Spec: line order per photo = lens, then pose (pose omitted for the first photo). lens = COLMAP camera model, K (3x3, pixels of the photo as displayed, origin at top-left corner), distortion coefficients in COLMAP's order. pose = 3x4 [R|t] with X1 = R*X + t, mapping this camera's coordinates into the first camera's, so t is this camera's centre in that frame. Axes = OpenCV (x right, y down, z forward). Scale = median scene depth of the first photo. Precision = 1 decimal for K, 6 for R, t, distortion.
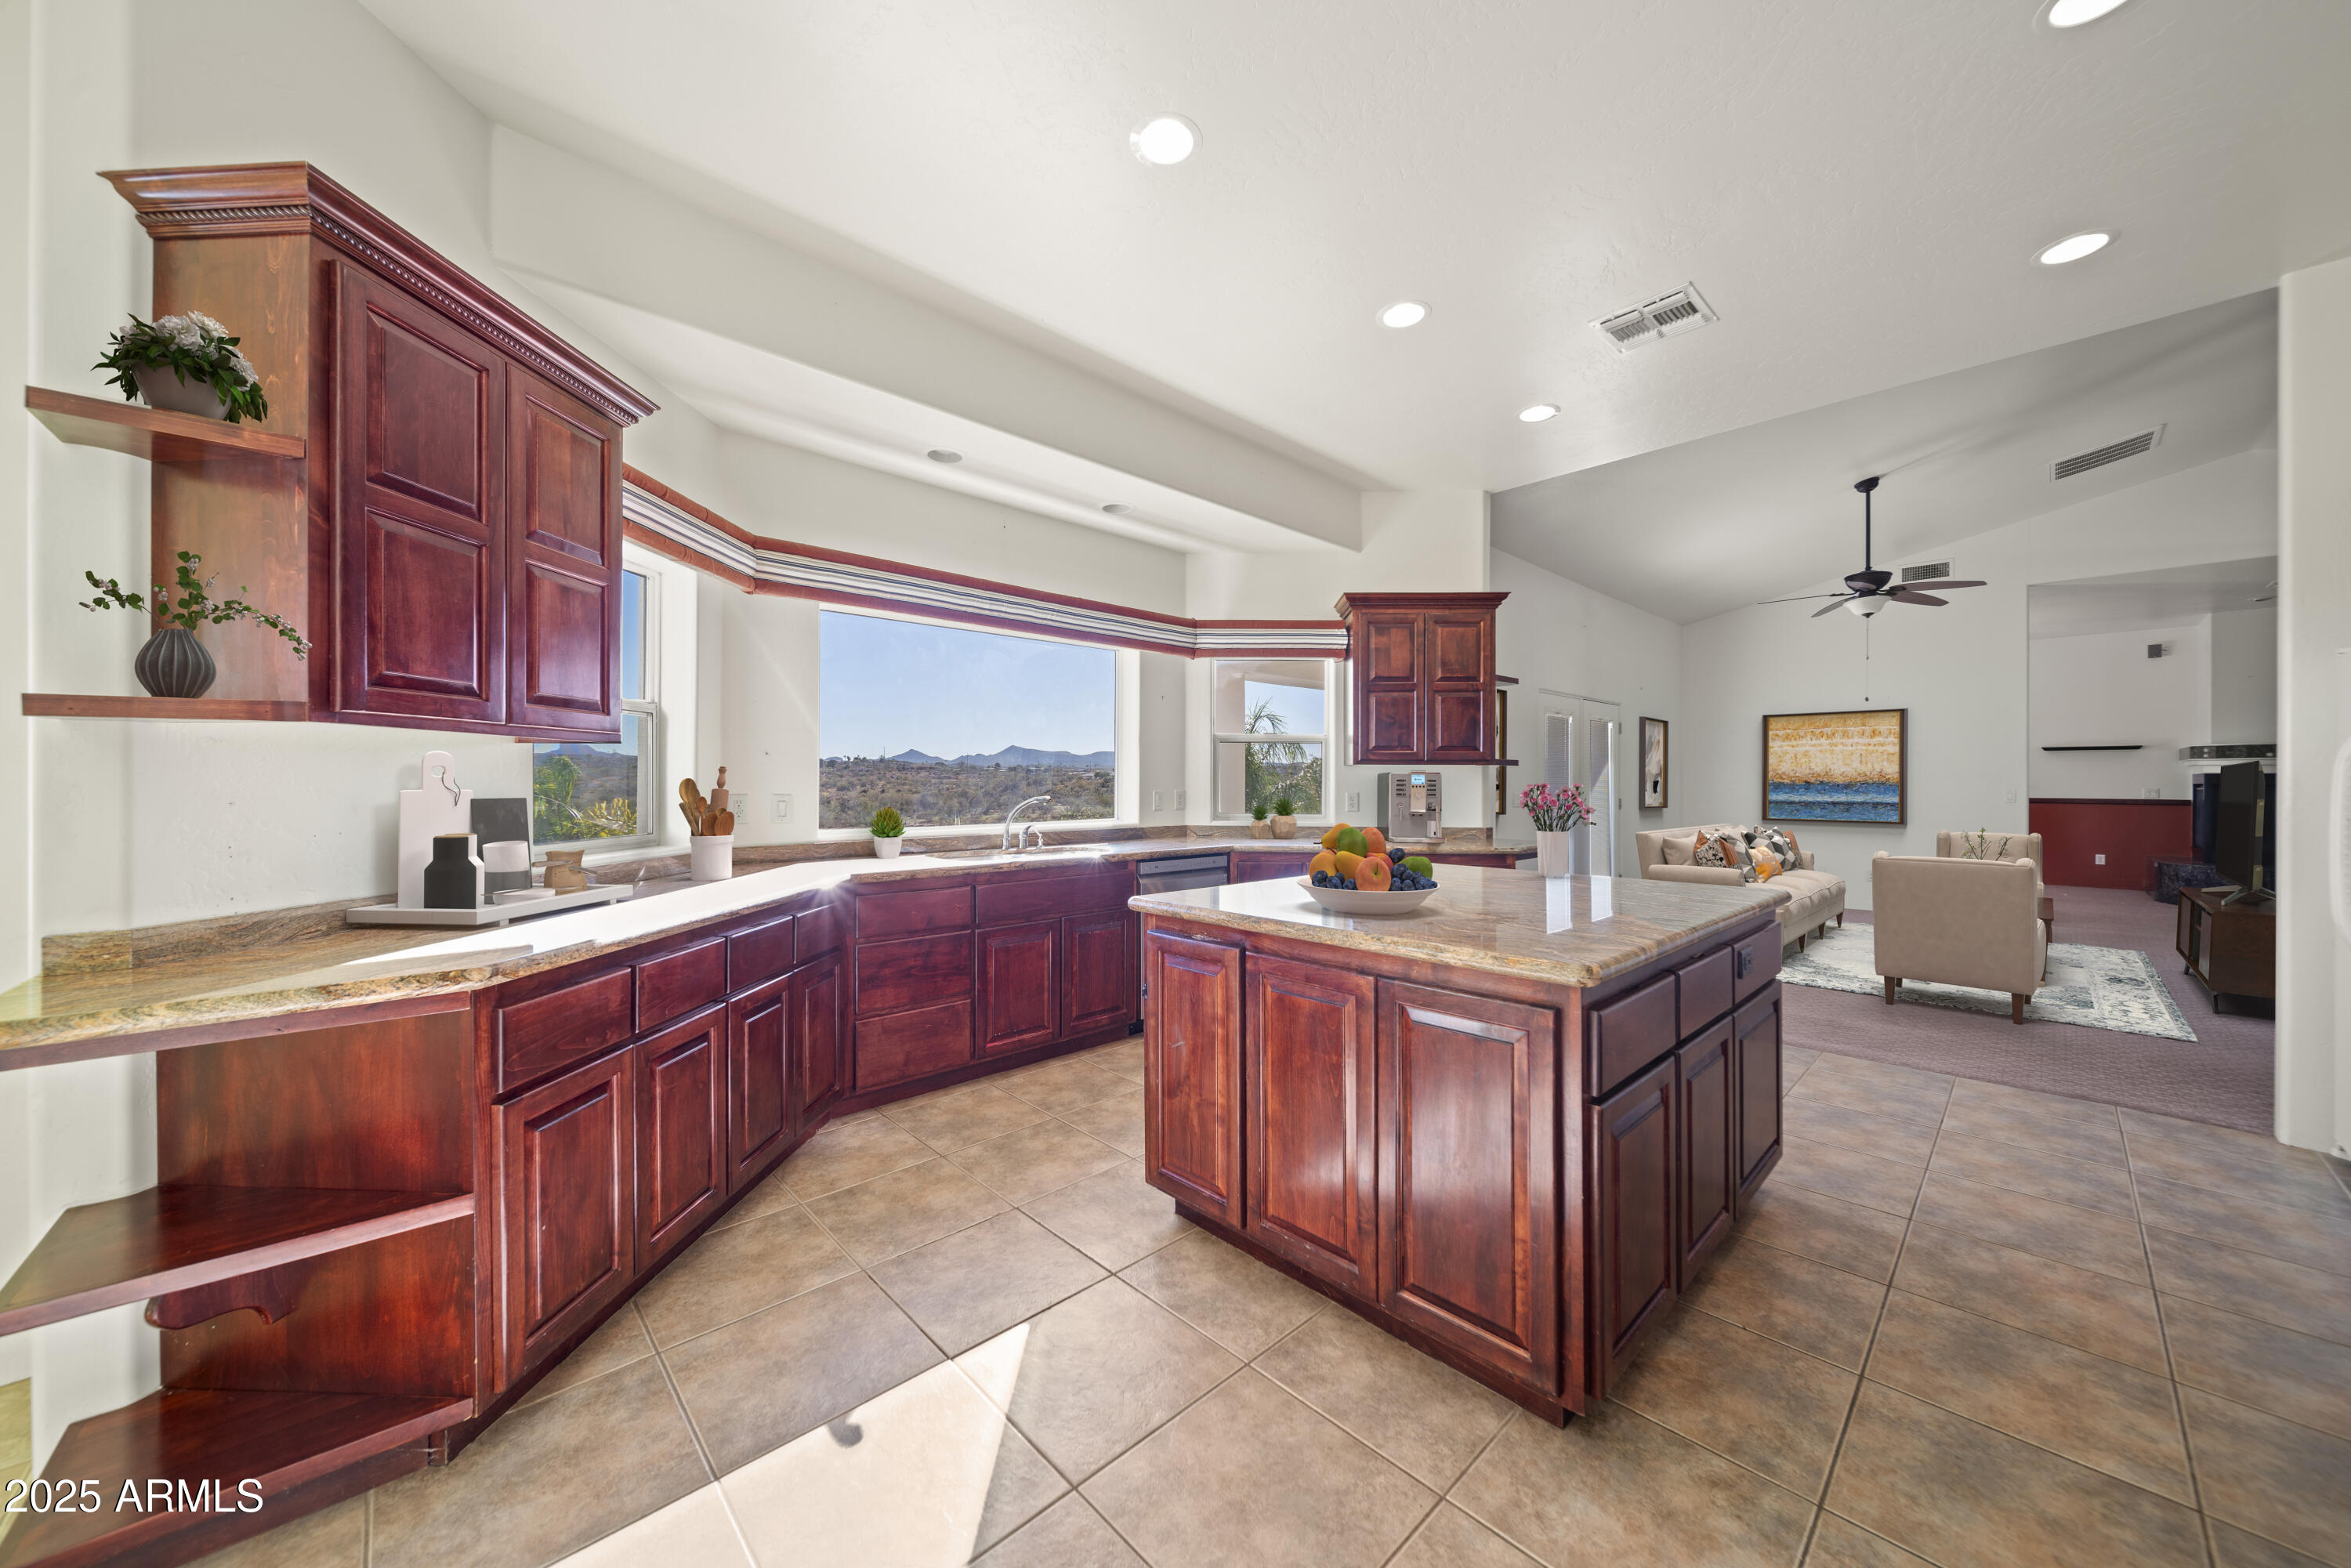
lens RADIAL K [[826.8, 0, 1171.7], [0, 826.8, 788.3], [0, 0, 1]] dist [-0.000139, 0.000010]
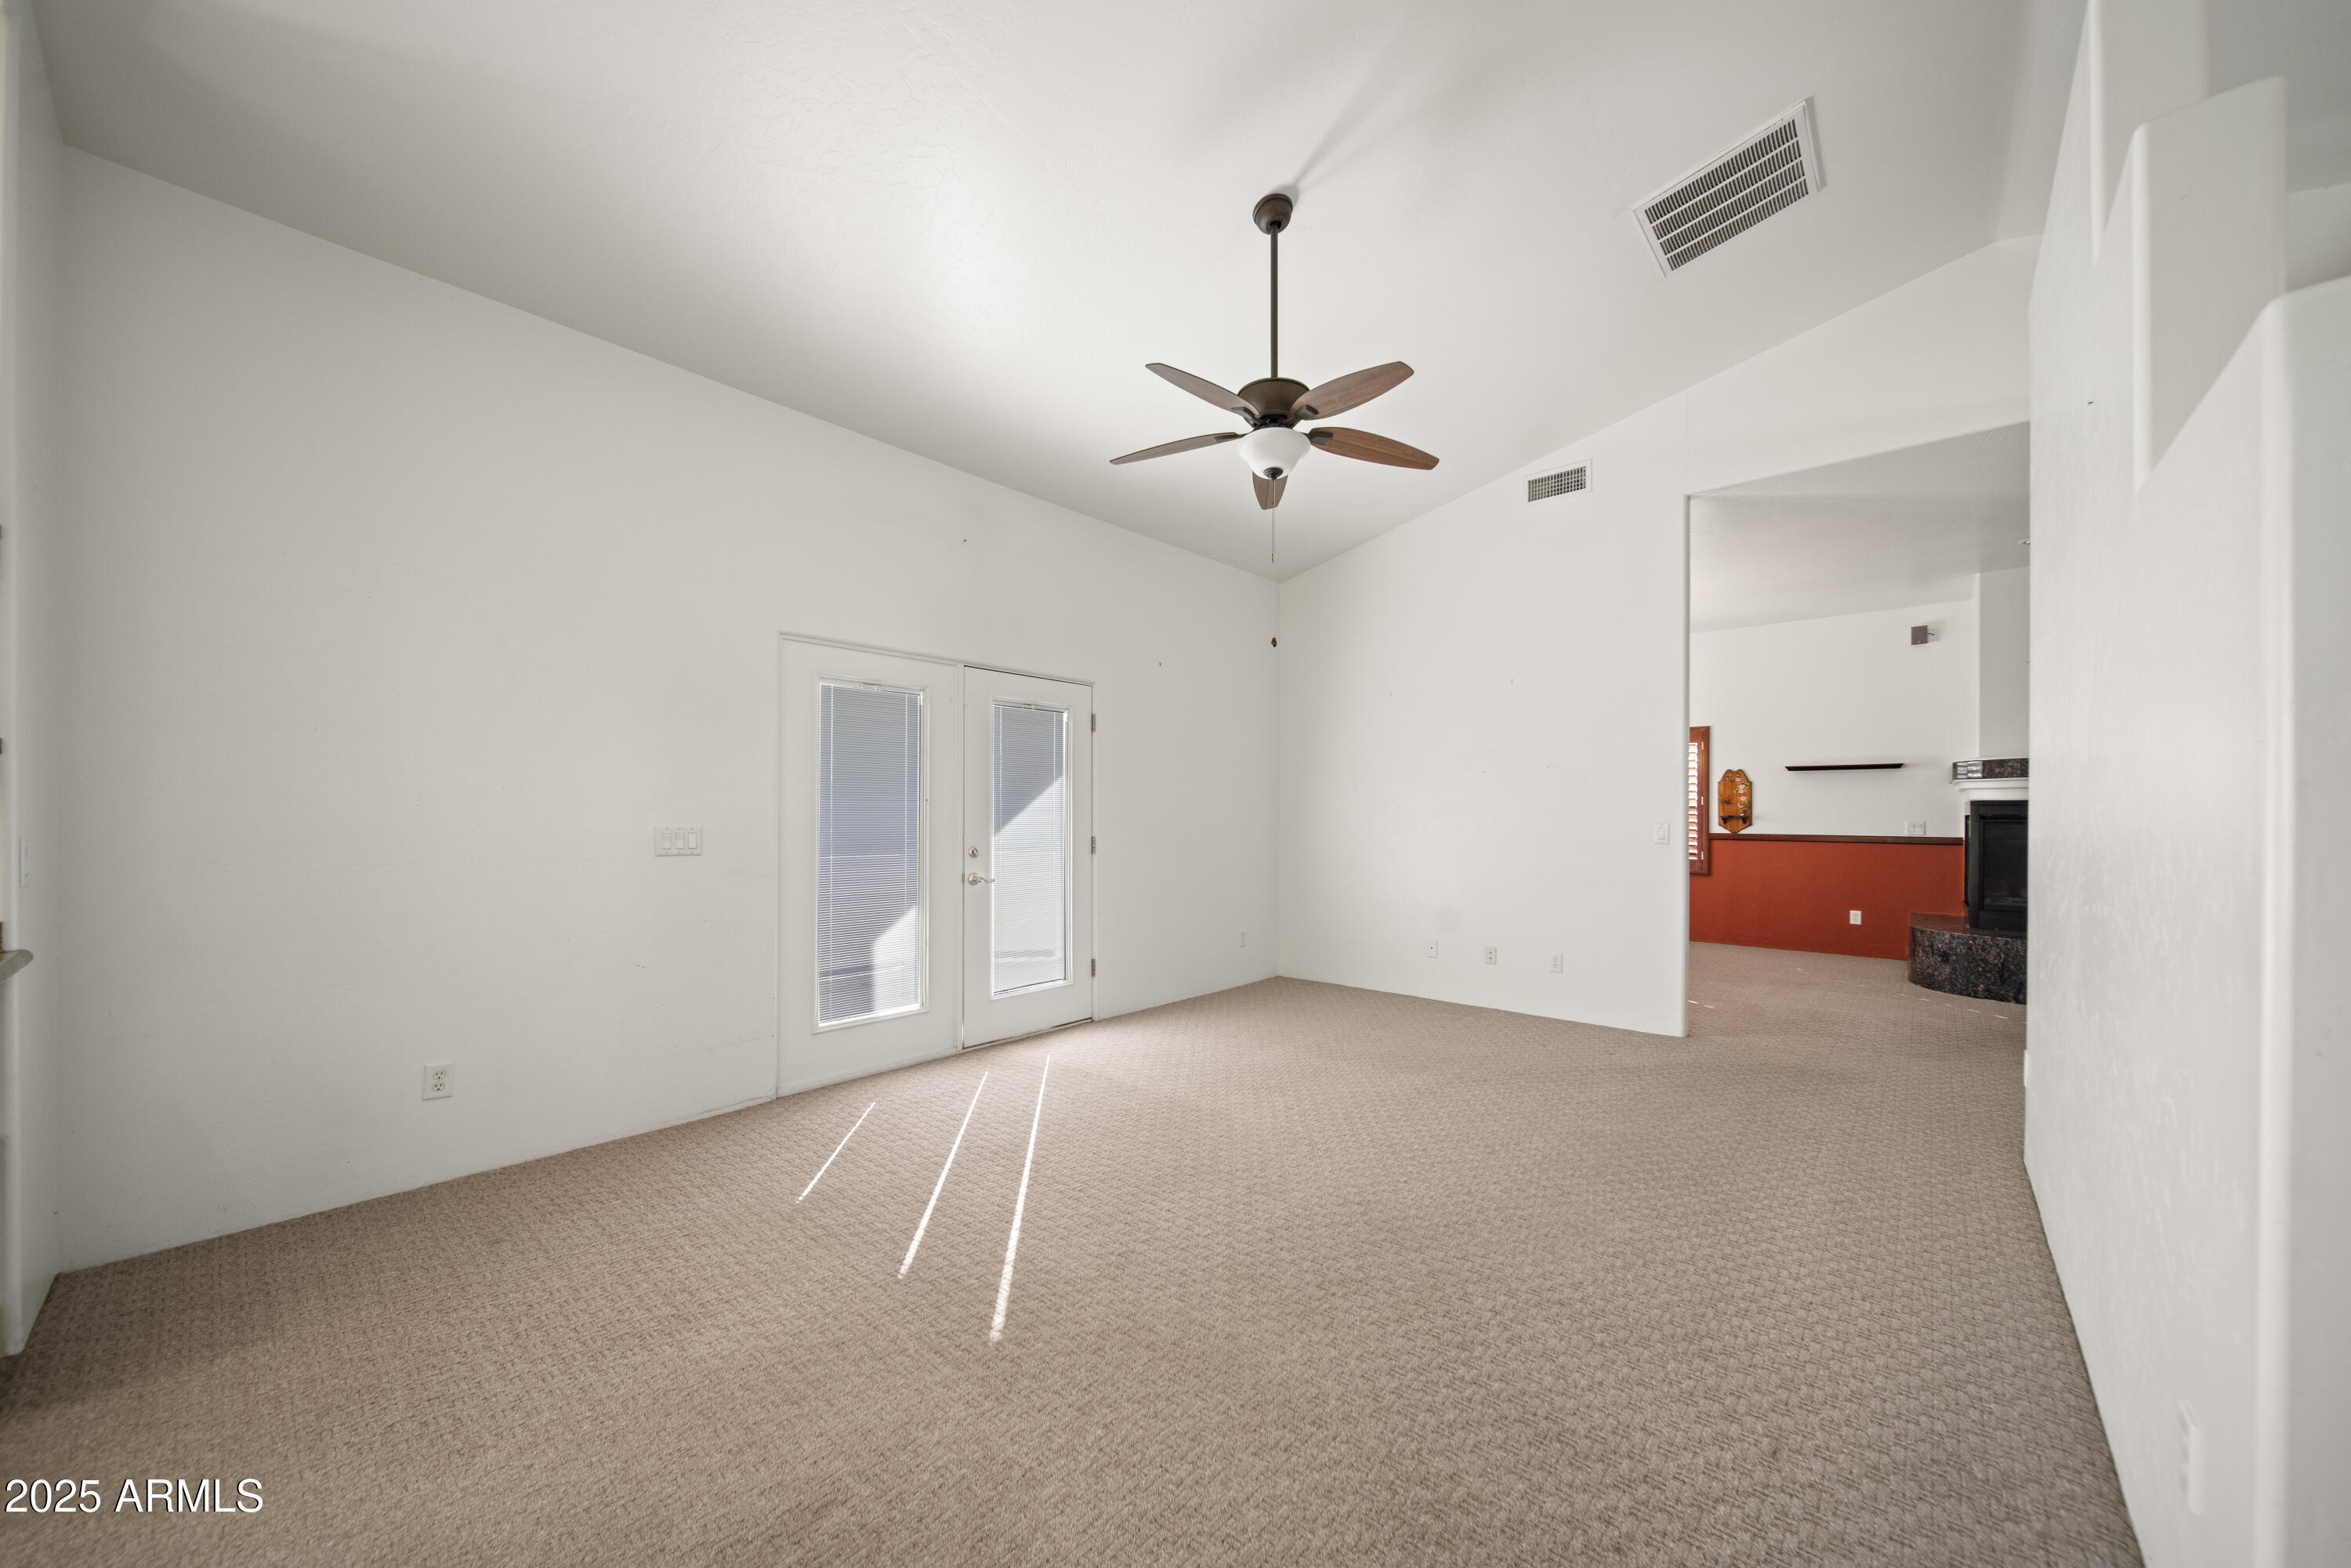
lens RADIAL K [[833.1, 0, 1179.1], [0, 833.1, 811.8], [0, 0, 1]] dist [0.014458, -0.000002]
pose [[0.995654, 0.006873, 0.092880, 0.511682], [-0.006168, 0.999950, -0.007878, 0.001280], [-0.092930, 0.007271, 0.995646, 0.347286]]
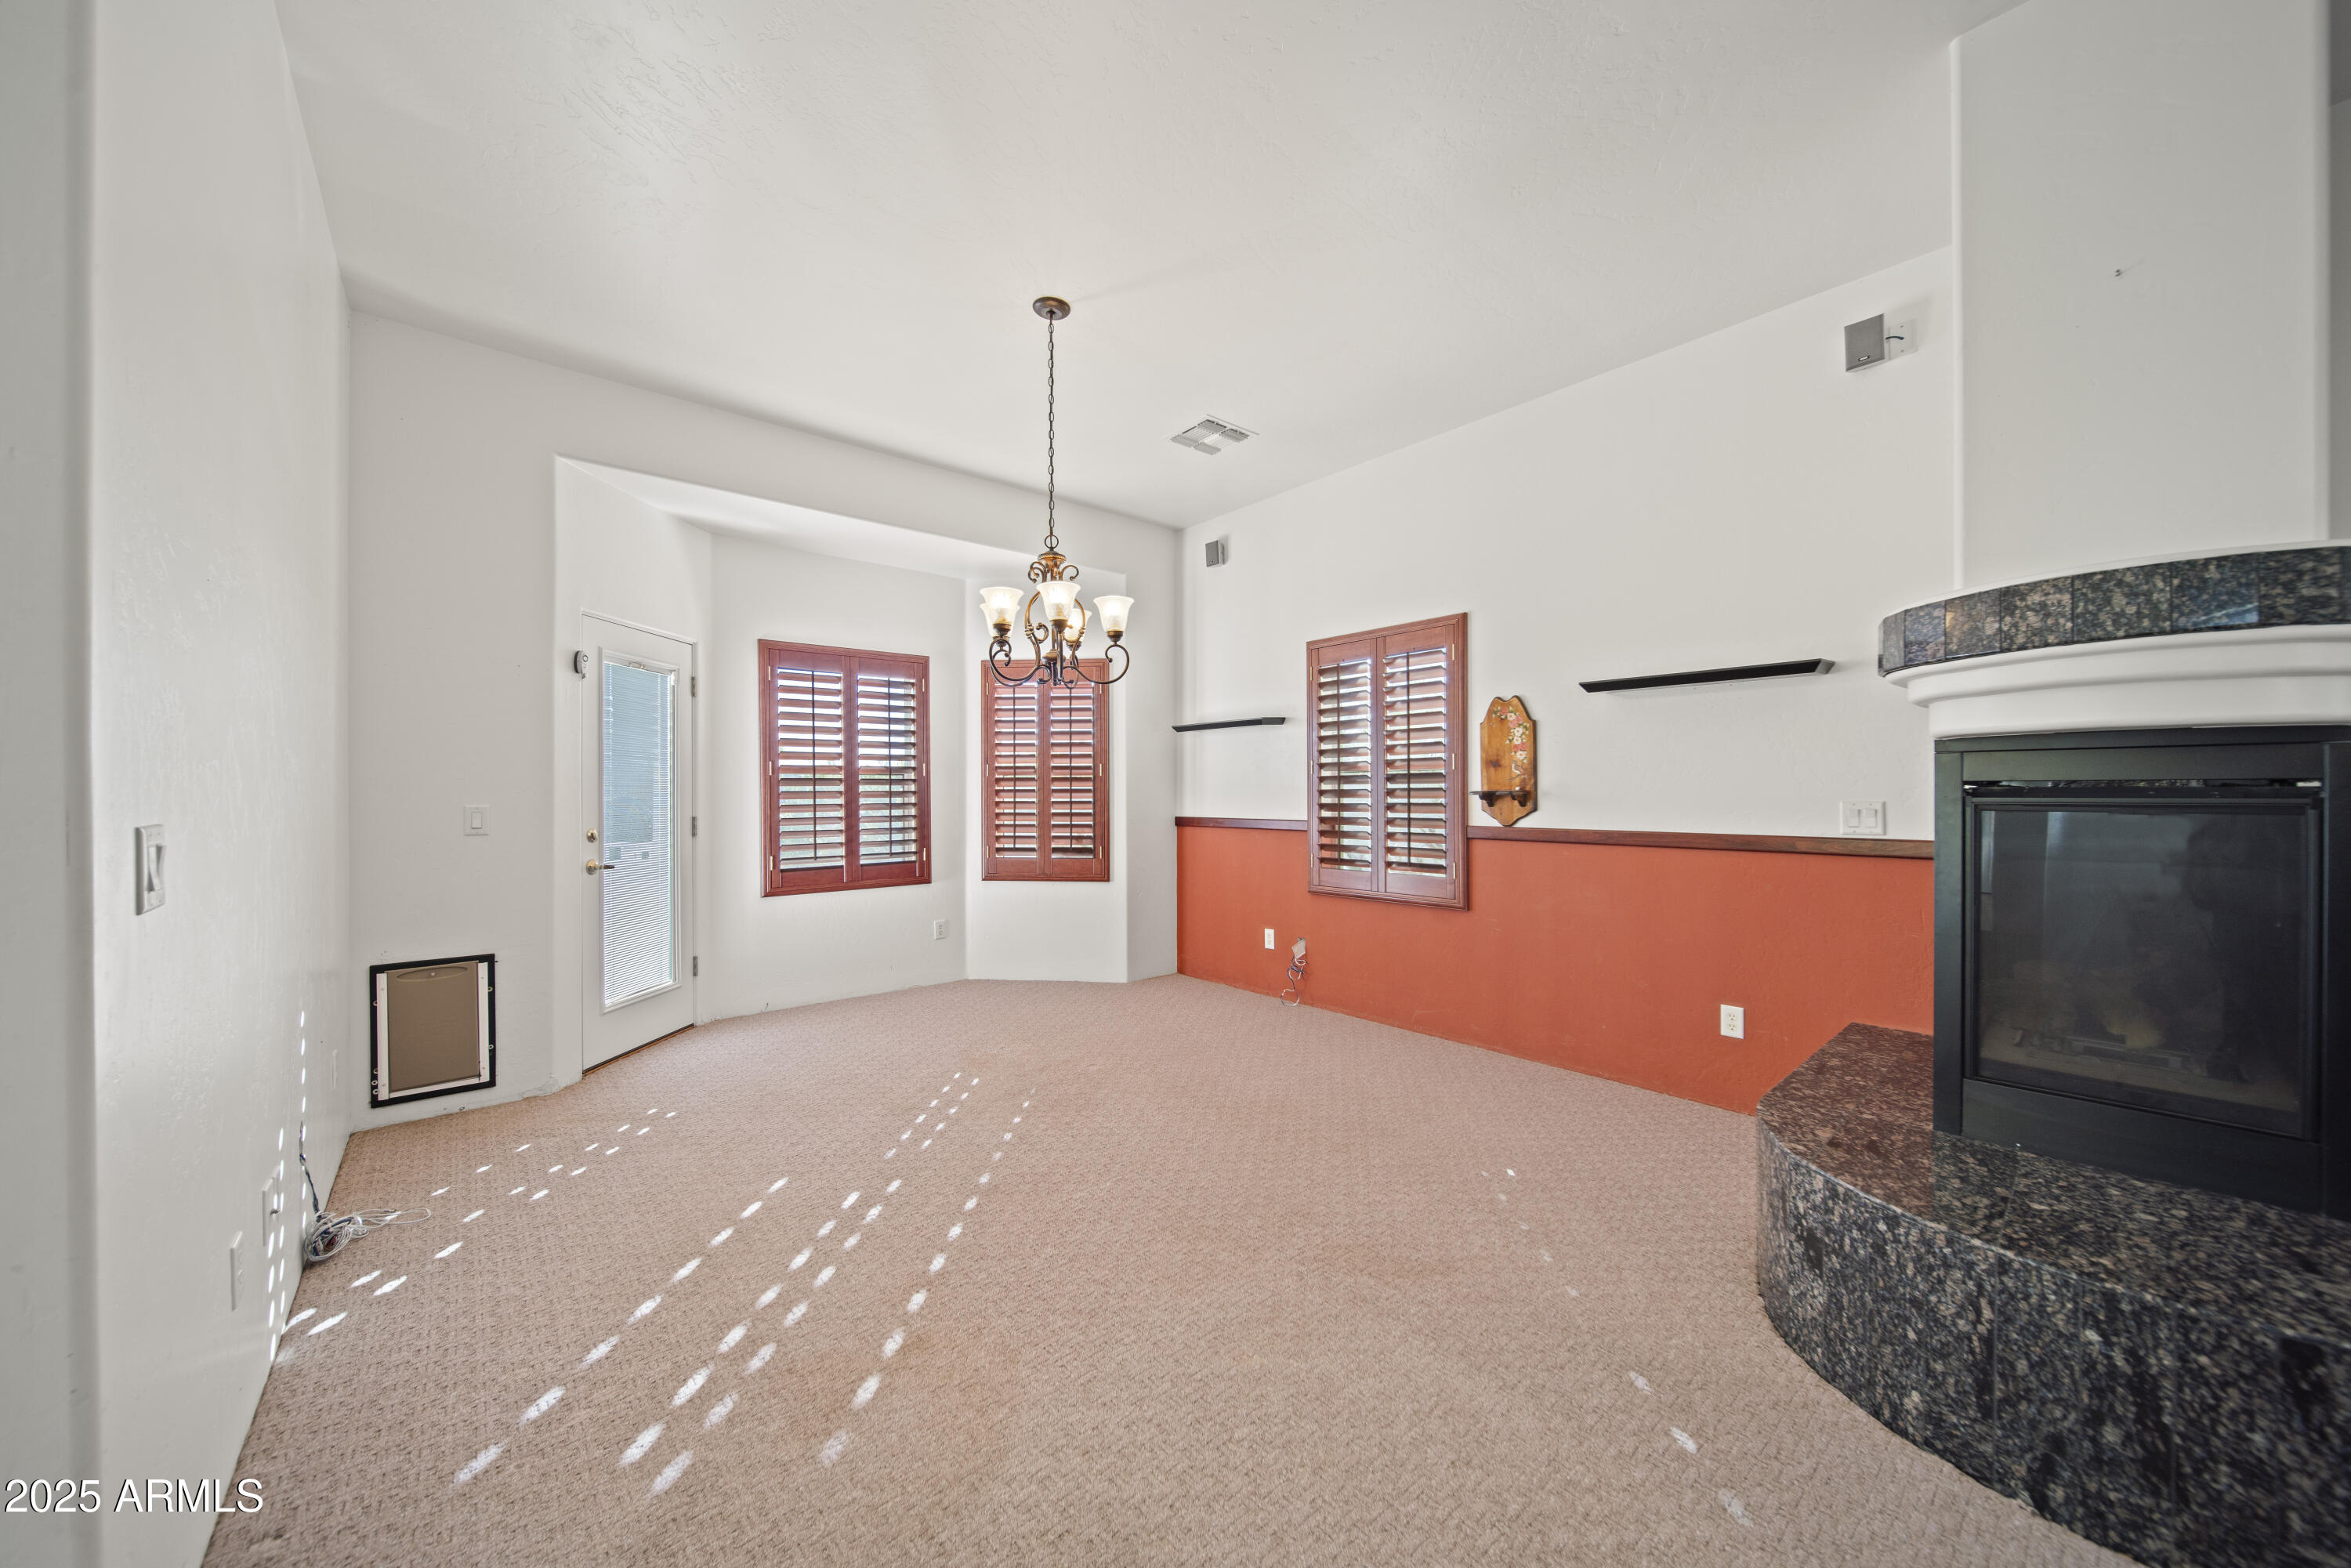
lens RADIAL K [[819.0, 0, 1173.4], [0, 819.0, 793.8], [0, 0, 1]] dist [0.000345, 0.000027]
pose [[0.999124, -0.000932, -0.041839, 1.048036], [0.000751, 0.999990, -0.004335, -0.002167], [0.041842, 0.004300, 0.999115, 0.764290]]
